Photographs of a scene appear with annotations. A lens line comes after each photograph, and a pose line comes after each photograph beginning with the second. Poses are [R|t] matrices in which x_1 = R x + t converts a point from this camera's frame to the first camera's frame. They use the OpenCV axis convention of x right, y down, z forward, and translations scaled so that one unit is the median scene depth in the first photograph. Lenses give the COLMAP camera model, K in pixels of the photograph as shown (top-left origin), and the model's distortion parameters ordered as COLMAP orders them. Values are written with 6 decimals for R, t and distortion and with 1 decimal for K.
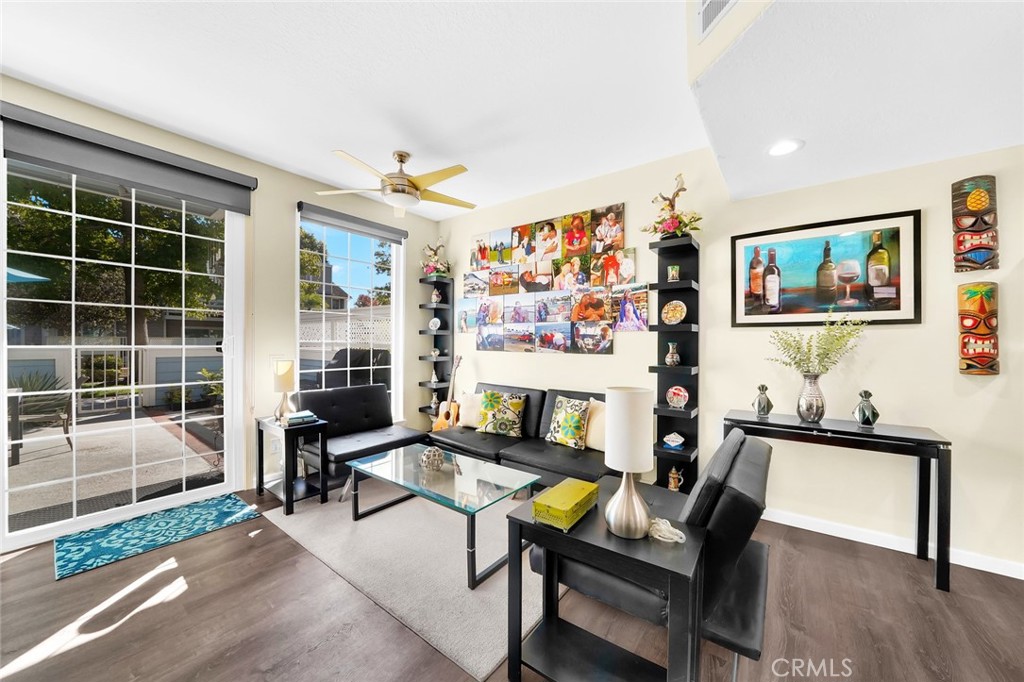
lens RADIAL K [[365.9, 0, 516.5], [0, 365.9, 343.6], [0, 0, 1]] dist [-0.017189, -0.000122]
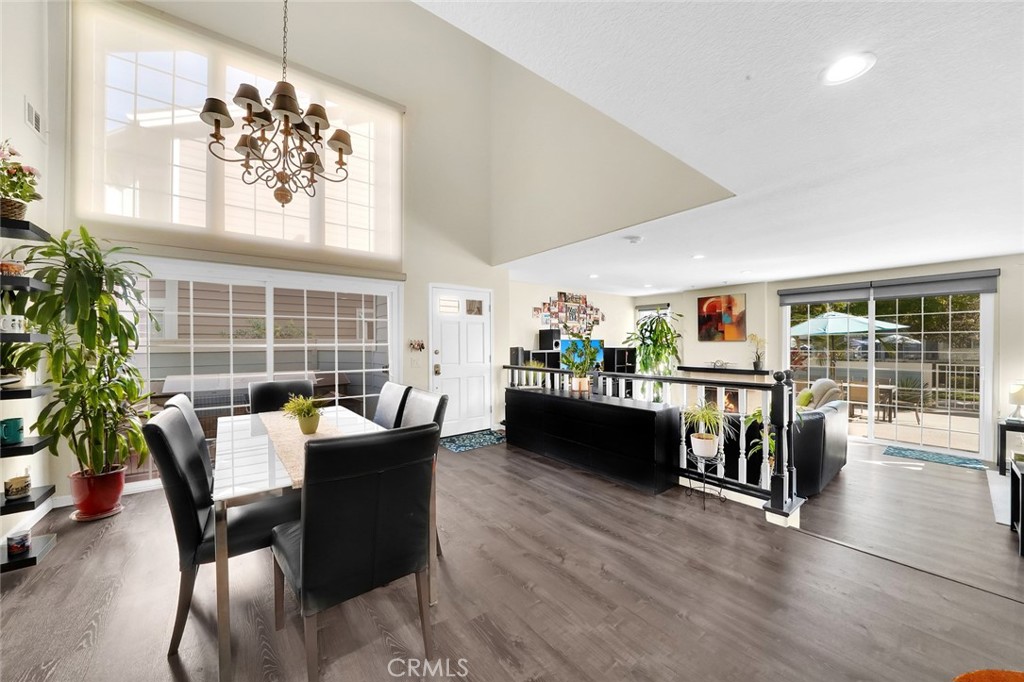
lens RADIAL K [[365.9, 0, 518.4], [0, 365.9, 345.3], [0, 0, 1]] dist [-0.017189, -0.000122]
pose [[-0.252802, -0.000321, -0.967518, 1.156200], [-0.003471, 0.999994, 0.000576, -0.100227], [0.967512, 0.003503, -0.252801, -0.576249]]
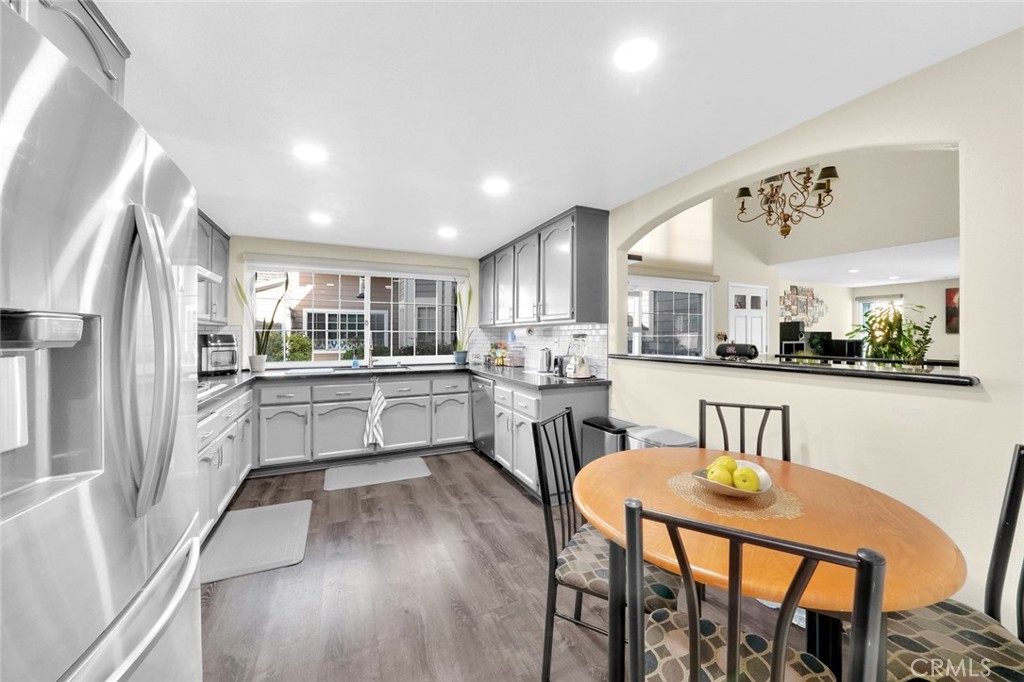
lens RADIAL K [[365.9, 0, 522.3], [0, 365.9, 332.0], [0, 0, 1]] dist [-0.017189, -0.000122]
pose [[-0.464951, -0.009797, -0.885282, 1.776299], [-0.011859, 0.999918, -0.004837, -0.097998], [0.885257, 0.008250, -0.465029, -1.339863]]
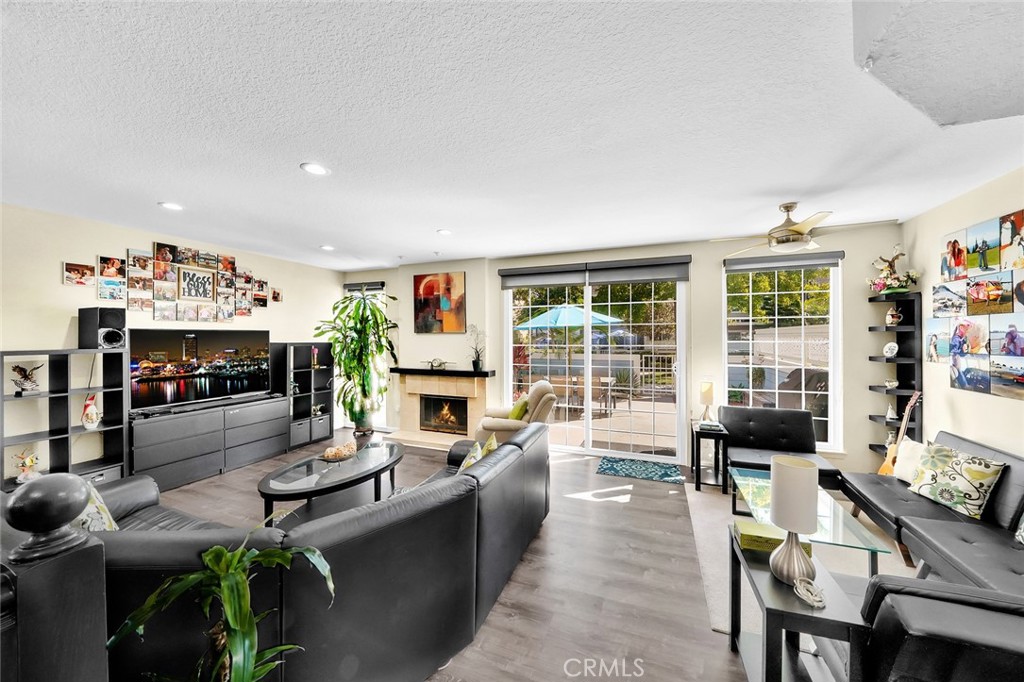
lens RADIAL K [[365.9, 0, 518.0], [0, 365.9, 336.9], [0, 0, 1]] dist [-0.017189, -0.000122]
pose [[0.276864, -0.007444, -0.960880, 0.434999], [-0.000438, 0.999969, -0.007873, -0.098862], [0.960909, 0.002600, 0.276852, -0.069950]]
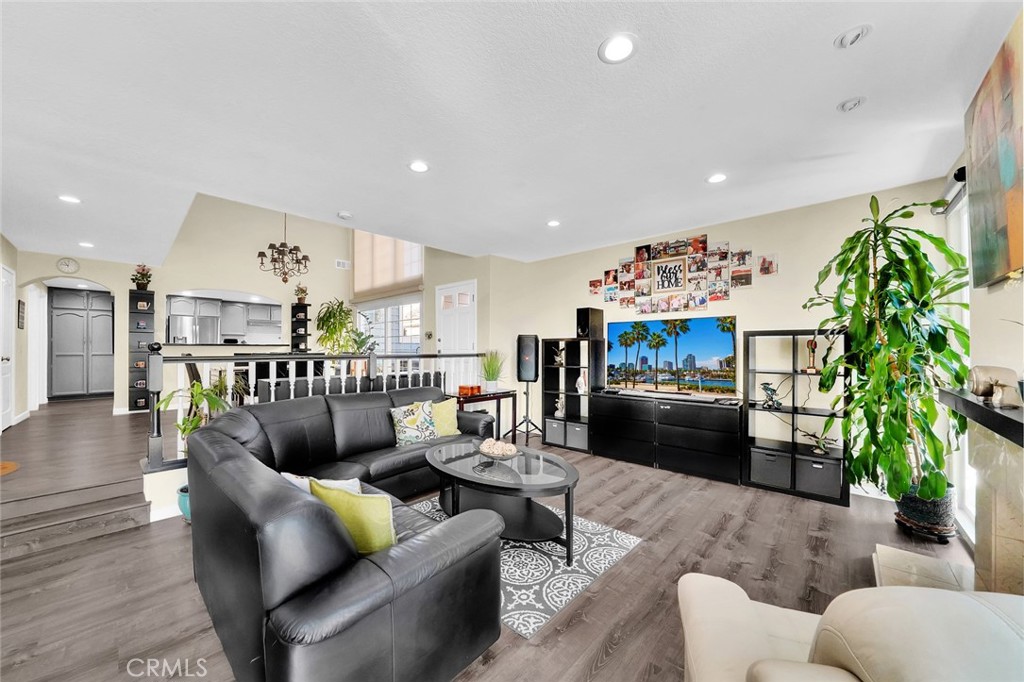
lens RADIAL K [[365.9, 0, 515.9], [0, 365.9, 349.7], [0, 0, 1]] dist [-0.017189, -0.000122]
pose [[-0.997347, -0.007407, 0.072420, -0.686341], [-0.007177, 0.999968, 0.003446, -0.029089], [-0.072443, 0.002917, -0.997368, 0.537698]]
